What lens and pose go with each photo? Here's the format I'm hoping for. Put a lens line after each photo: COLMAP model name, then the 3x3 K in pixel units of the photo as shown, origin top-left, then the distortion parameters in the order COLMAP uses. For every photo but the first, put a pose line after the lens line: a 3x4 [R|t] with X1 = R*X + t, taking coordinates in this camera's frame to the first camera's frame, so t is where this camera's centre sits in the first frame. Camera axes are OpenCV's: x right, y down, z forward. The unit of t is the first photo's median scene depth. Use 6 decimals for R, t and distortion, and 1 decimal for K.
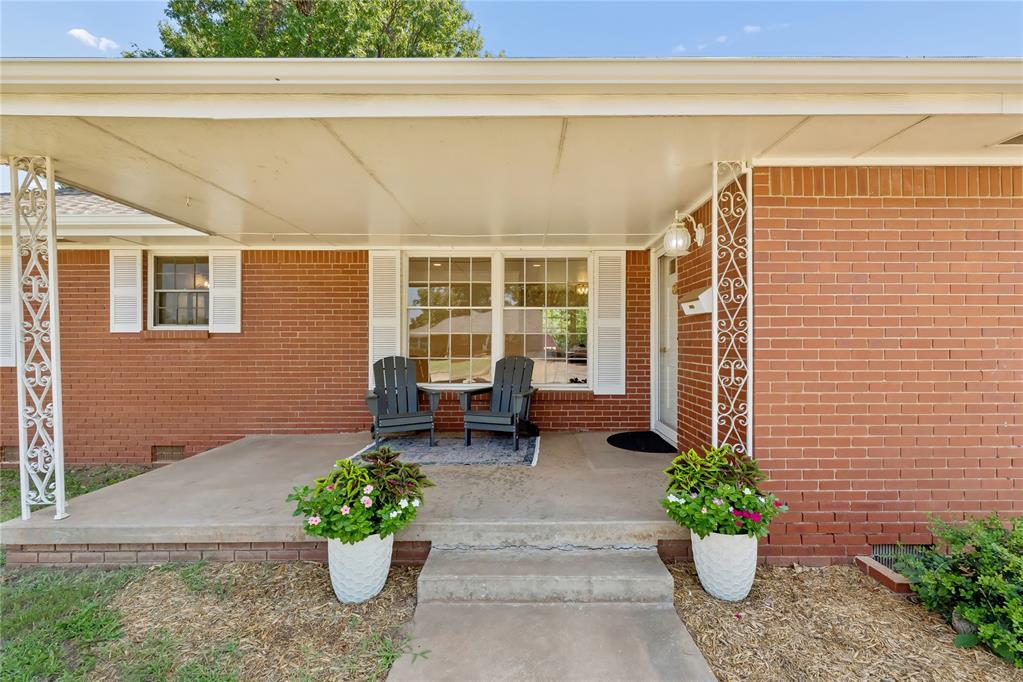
lens RADIAL K [[434.4, 0, 511.5], [0, 434.4, 341.0], [0, 0, 1]] dist [0.000255, 0.000008]
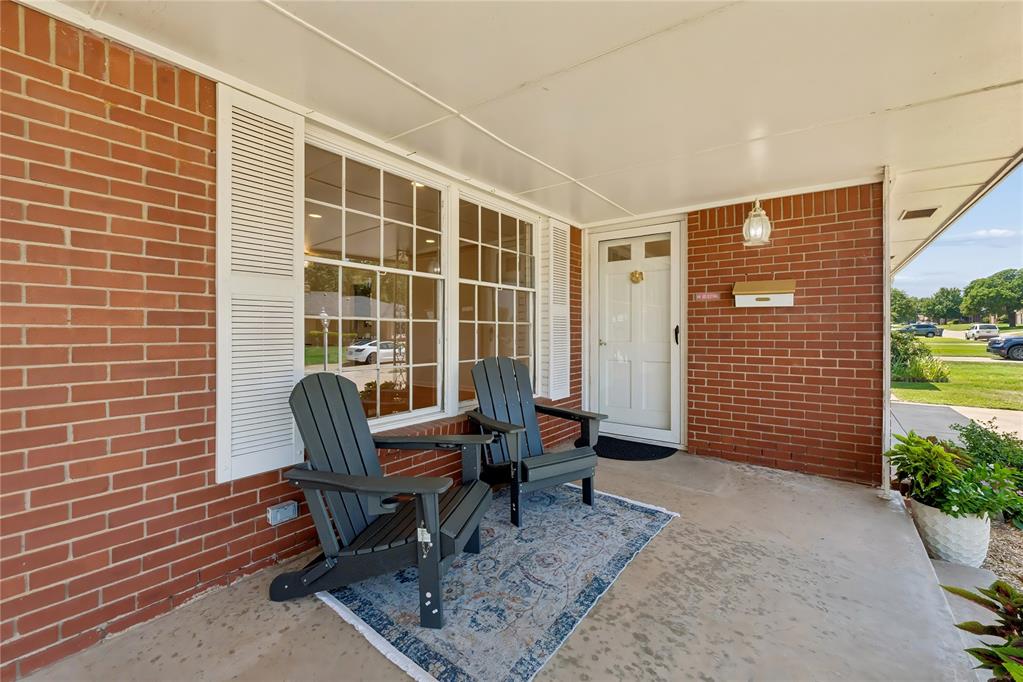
lens RADIAL K [[436.5, 0, 515.8], [0, 436.5, 334.0], [0, 0, 1]] dist [-0.000013, 0.000013]
pose [[0.572337, -0.003351, 0.820011, -0.484717], [0.000954, 0.999994, 0.003420, -0.002925], [-0.820018, -0.001175, 0.572337, 0.594443]]
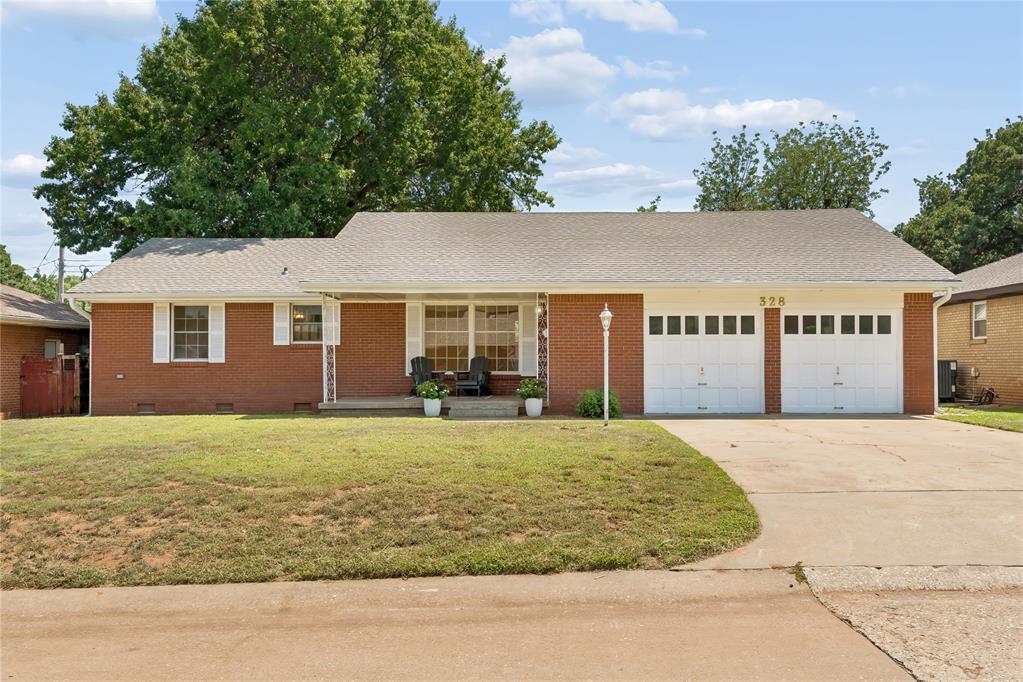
lens RADIAL K [[897.7, 0, 511.5], [0, 897.7, 341.0], [0, 0, 1]] dist [-0.000020, -0.000044]
pose [[0.999990, -0.003911, 0.002104, 0.139766], [0.003940, 0.999896, -0.013843, 0.021804], [-0.002049, 0.013851, 0.999902, -3.058830]]
